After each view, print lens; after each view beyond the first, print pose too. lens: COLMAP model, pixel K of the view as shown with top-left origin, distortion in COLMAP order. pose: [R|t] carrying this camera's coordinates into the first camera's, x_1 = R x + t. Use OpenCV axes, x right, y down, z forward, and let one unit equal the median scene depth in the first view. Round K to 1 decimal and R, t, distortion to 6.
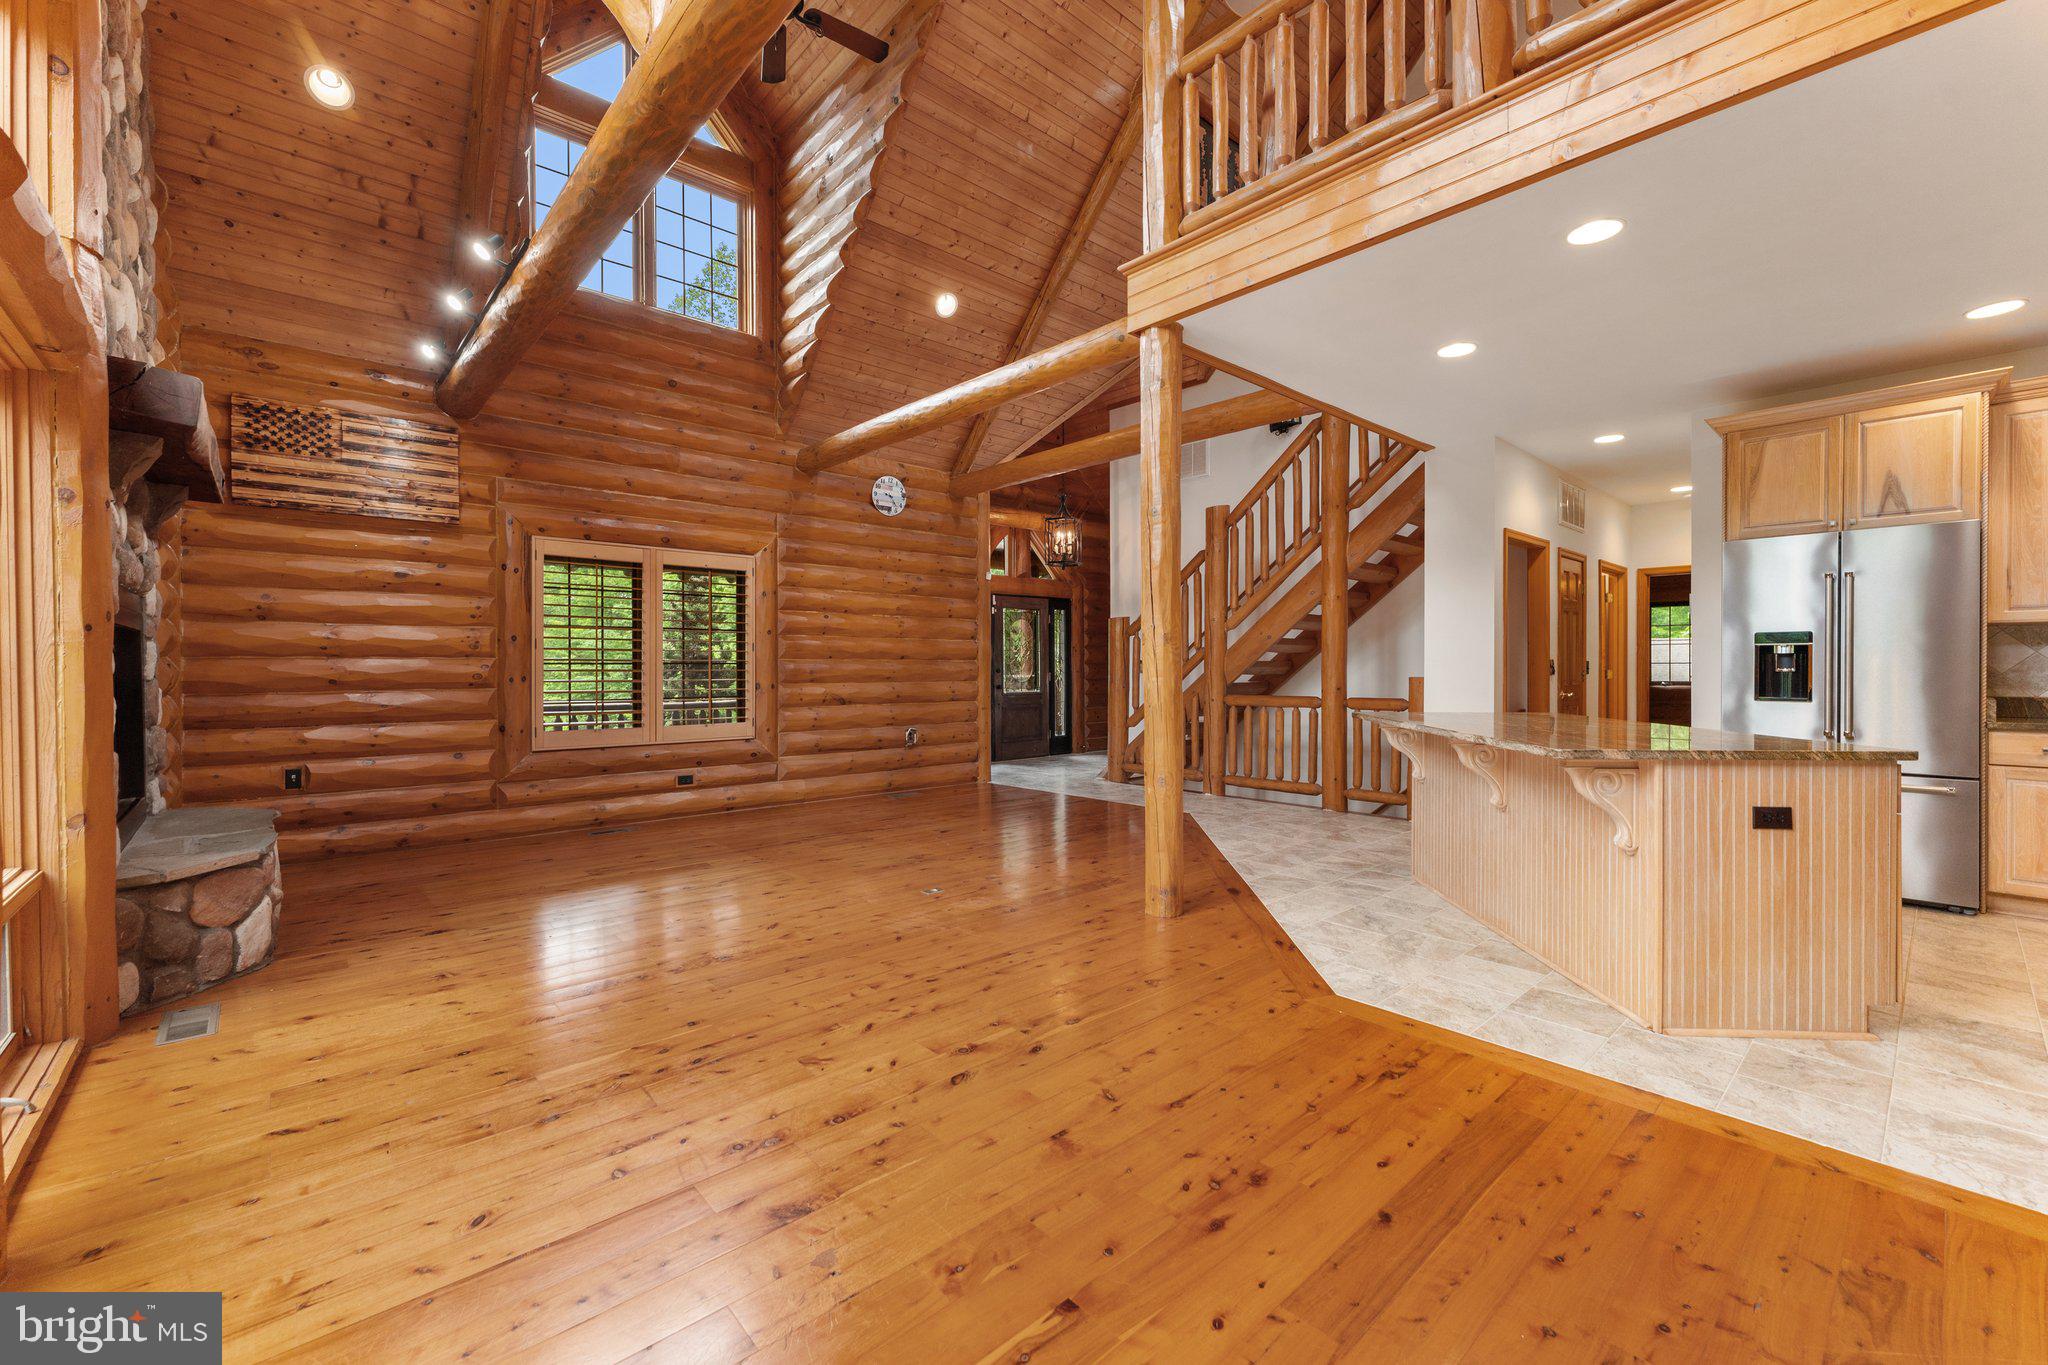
lens RADIAL K [[838.4, 0, 1015.9], [0, 838.4, 675.7], [0, 0, 1]] dist [0.002577, -0.000583]
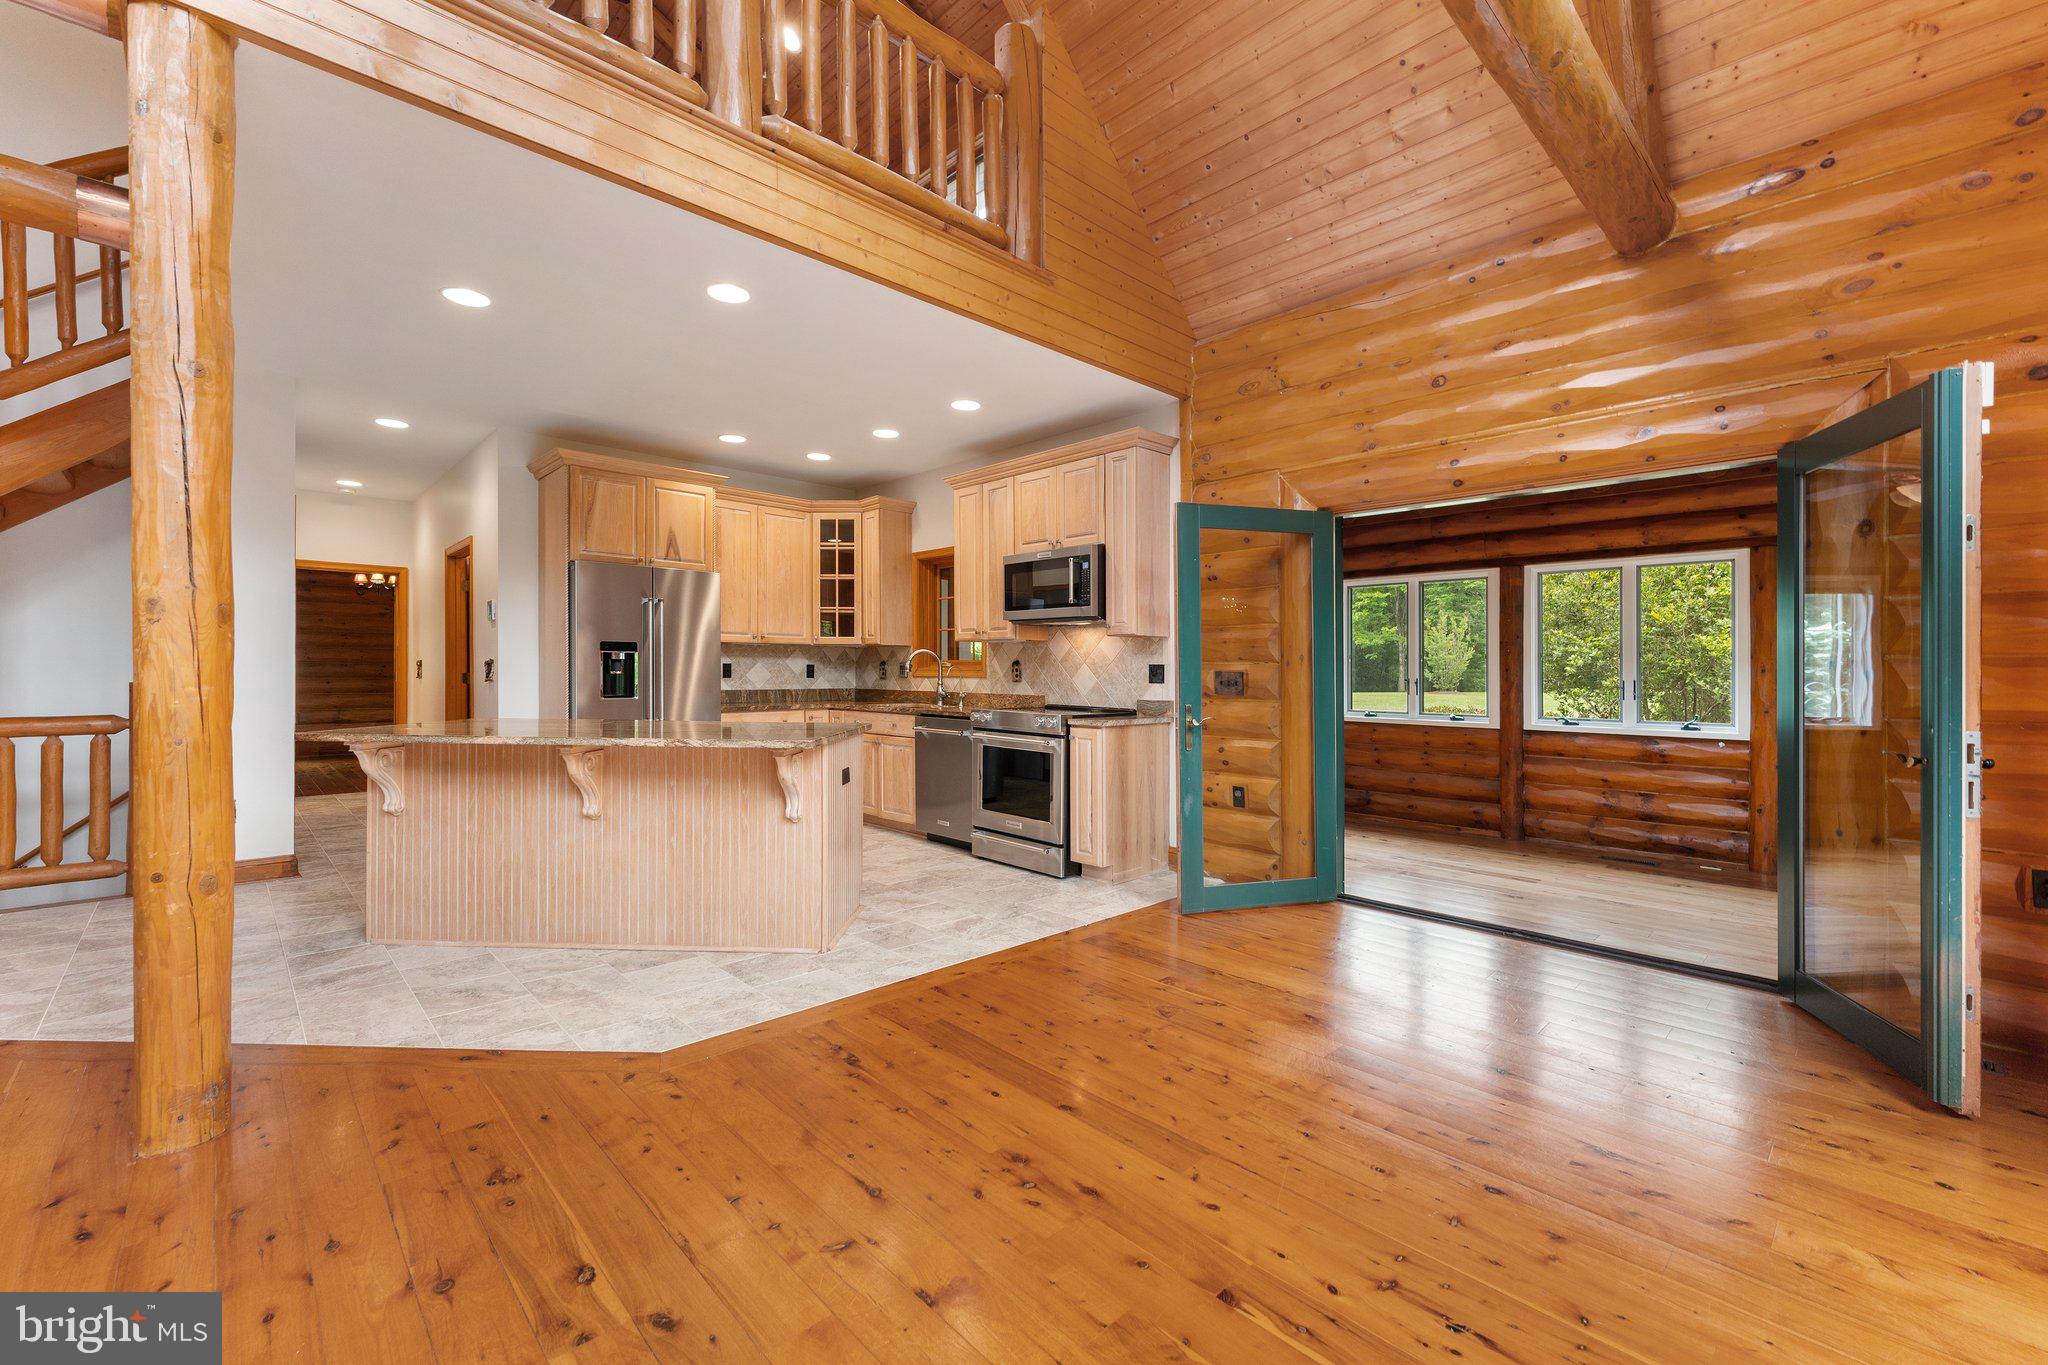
lens RADIAL K [[838.4, 0, 1031.3], [0, 838.4, 670.0], [0, 0, 1]] dist [0.002577, -0.000583]
pose [[-0.040251, 0.004536, 0.999179, -0.345595], [0.005159, 0.999977, -0.004332, -0.002776], [-0.999176, 0.004981, -0.040273, 0.463036]]
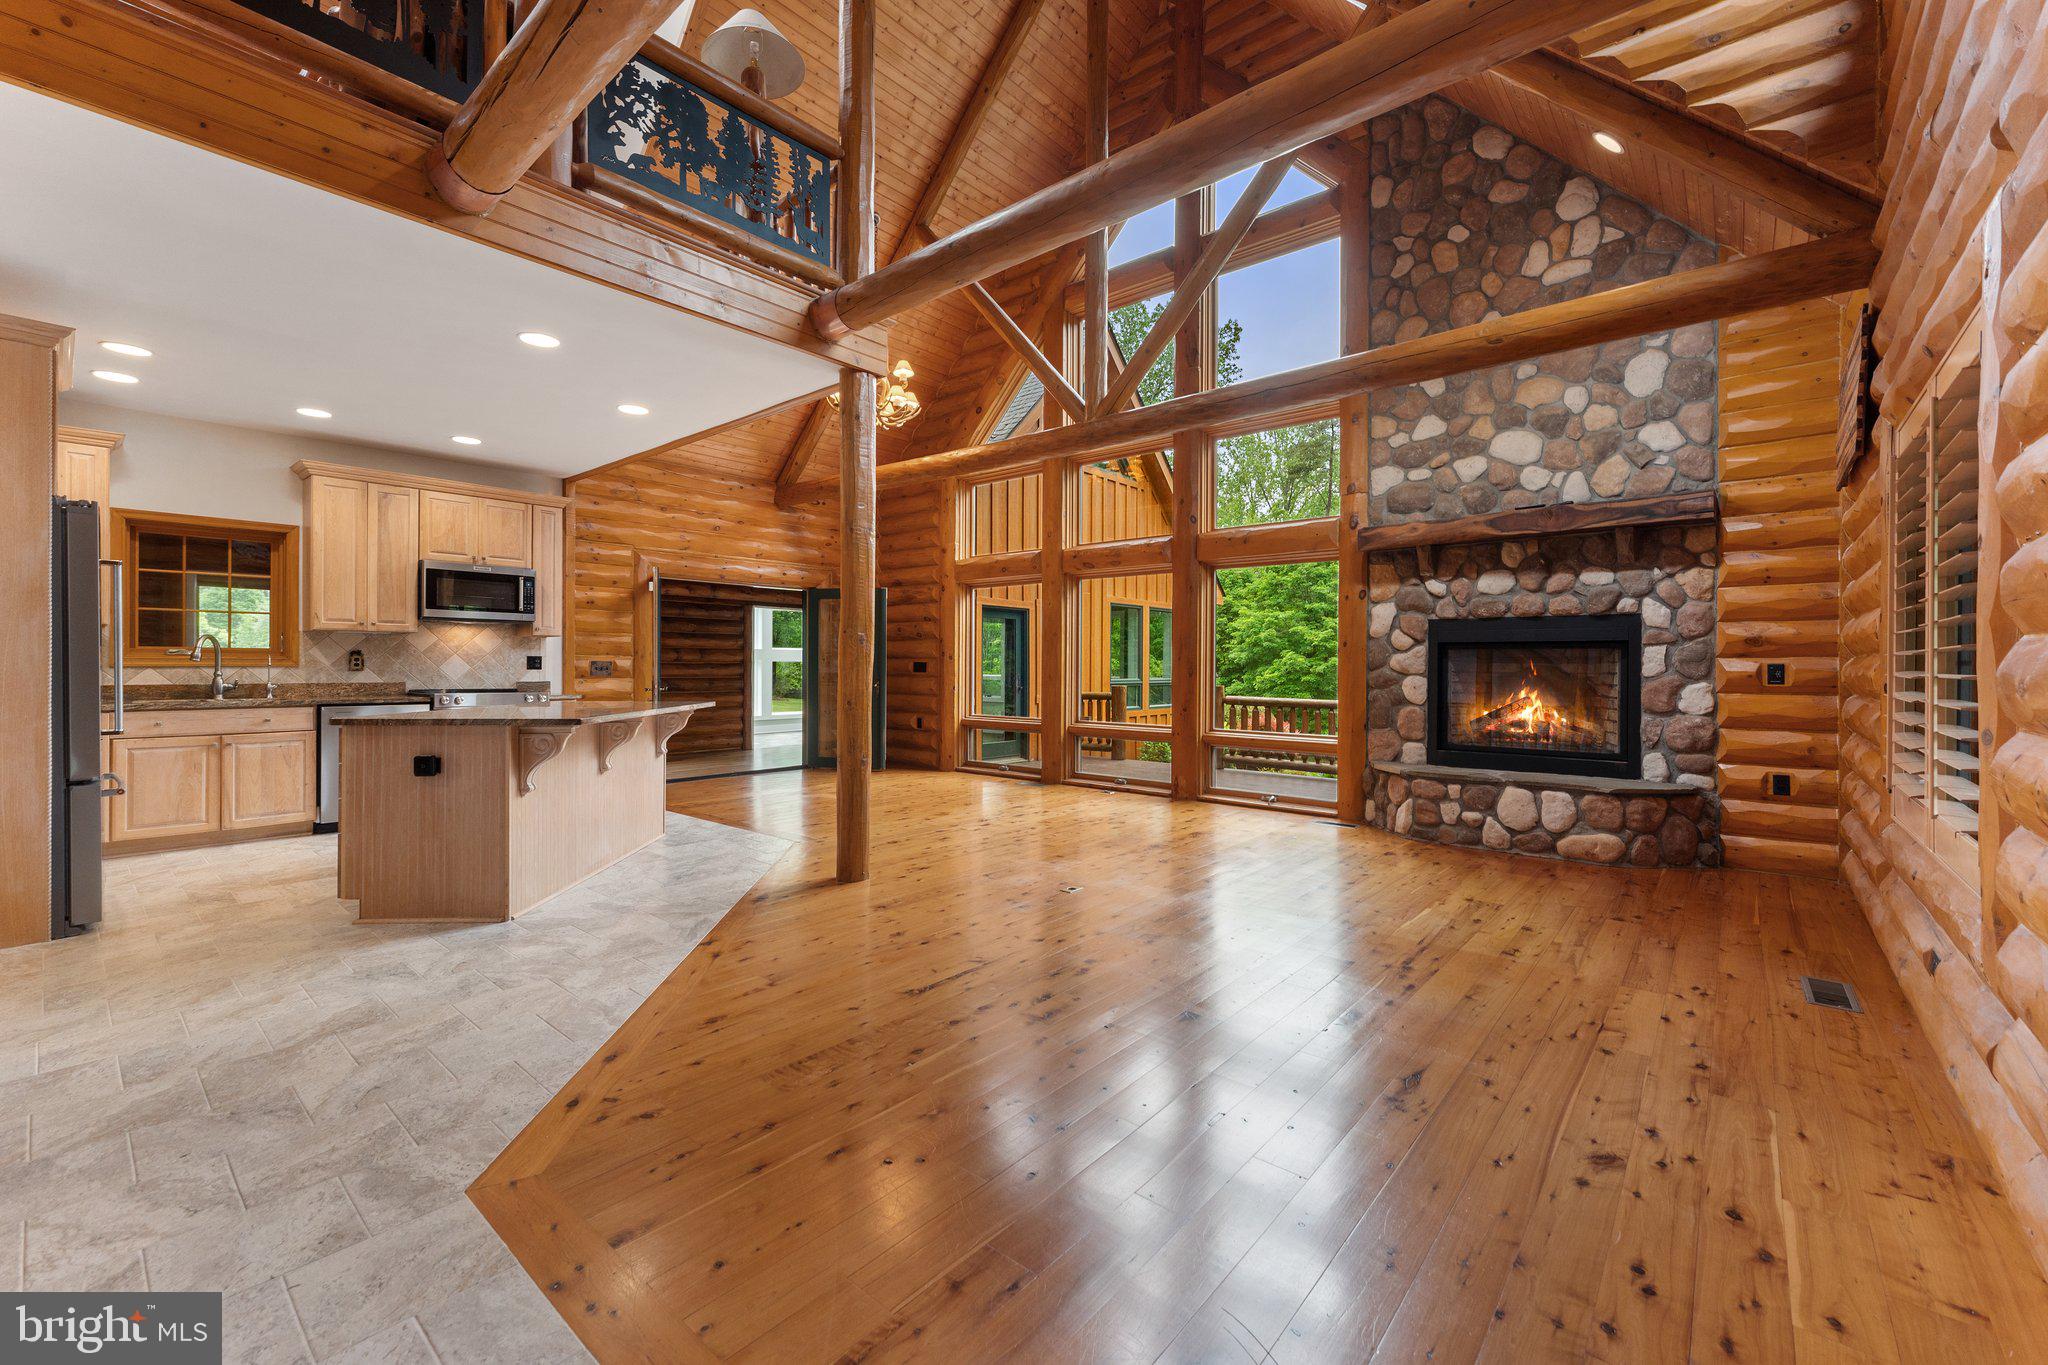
lens RADIAL K [[838.4, 0, 1033.9], [0, 838.4, 667.4], [0, 0, 1]] dist [0.002577, -0.000583]
pose [[-0.989908, -0.001550, -0.141702, 0.088115], [-0.004132, 0.999831, 0.017934, -0.026594], [0.141650, 0.018338, -0.989747, 2.068089]]
